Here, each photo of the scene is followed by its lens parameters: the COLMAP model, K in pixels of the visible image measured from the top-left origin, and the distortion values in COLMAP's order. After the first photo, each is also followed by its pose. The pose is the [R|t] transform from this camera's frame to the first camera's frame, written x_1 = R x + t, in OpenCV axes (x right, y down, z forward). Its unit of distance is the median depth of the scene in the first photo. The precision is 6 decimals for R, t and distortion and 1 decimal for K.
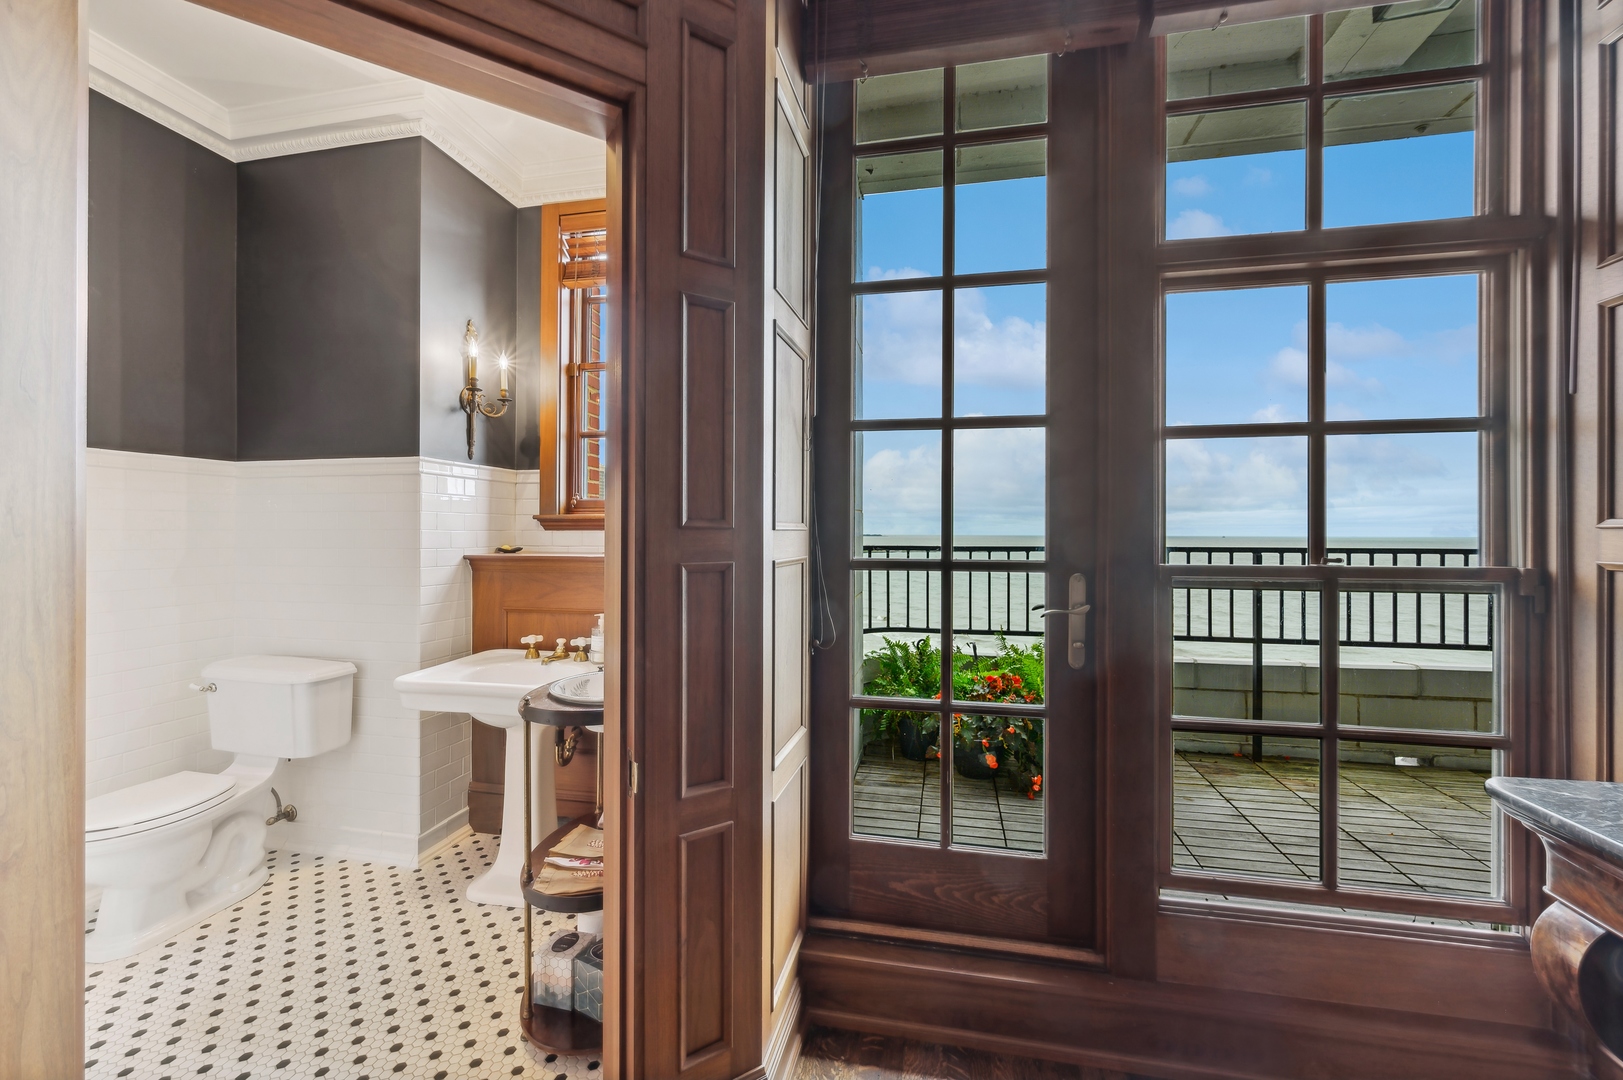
lens RADIAL K [[650.8, 0, 809.8], [0, 650.8, 529.0], [0, 0, 1]] dist [-0.001370, -0.000314]
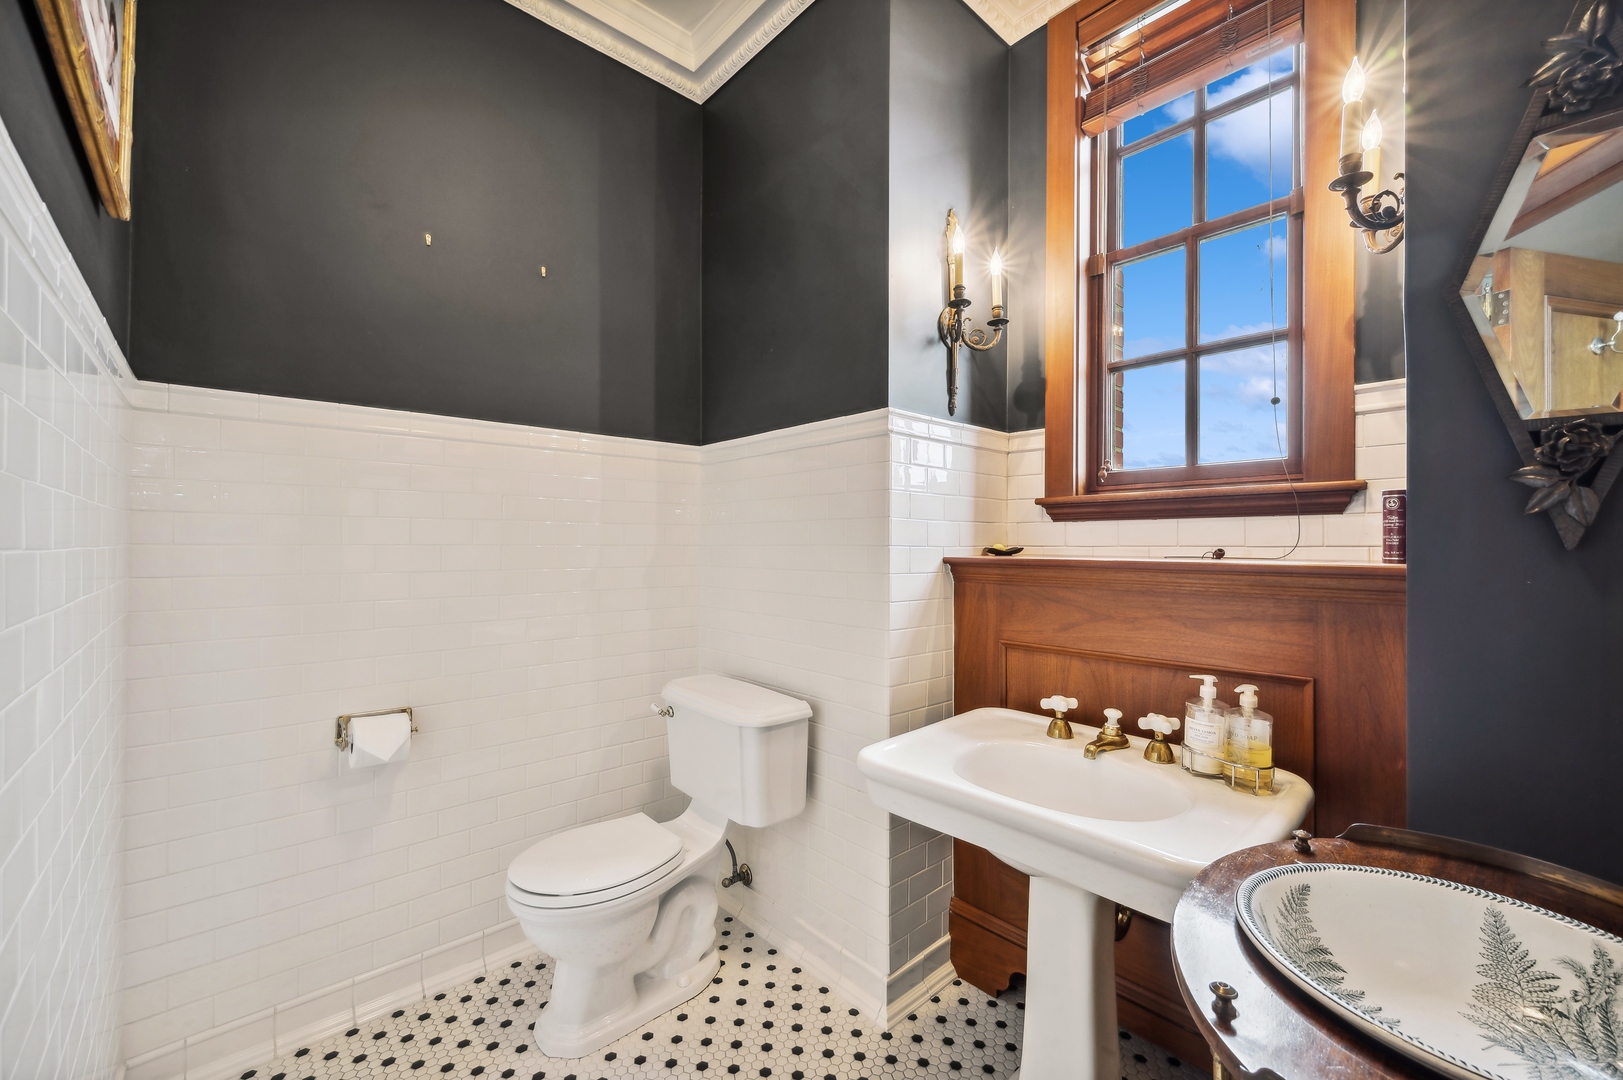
lens RADIAL K [[650.8, 0, 809.8], [0, 650.8, 529.0], [0, 0, 1]] dist [-0.001370, -0.000314]
pose [[0.809732, -0.011765, -0.586682, -0.254388], [-0.000577, 0.999783, -0.020845, 0.025822], [0.586800, 0.017217, 0.809549, 0.381711]]
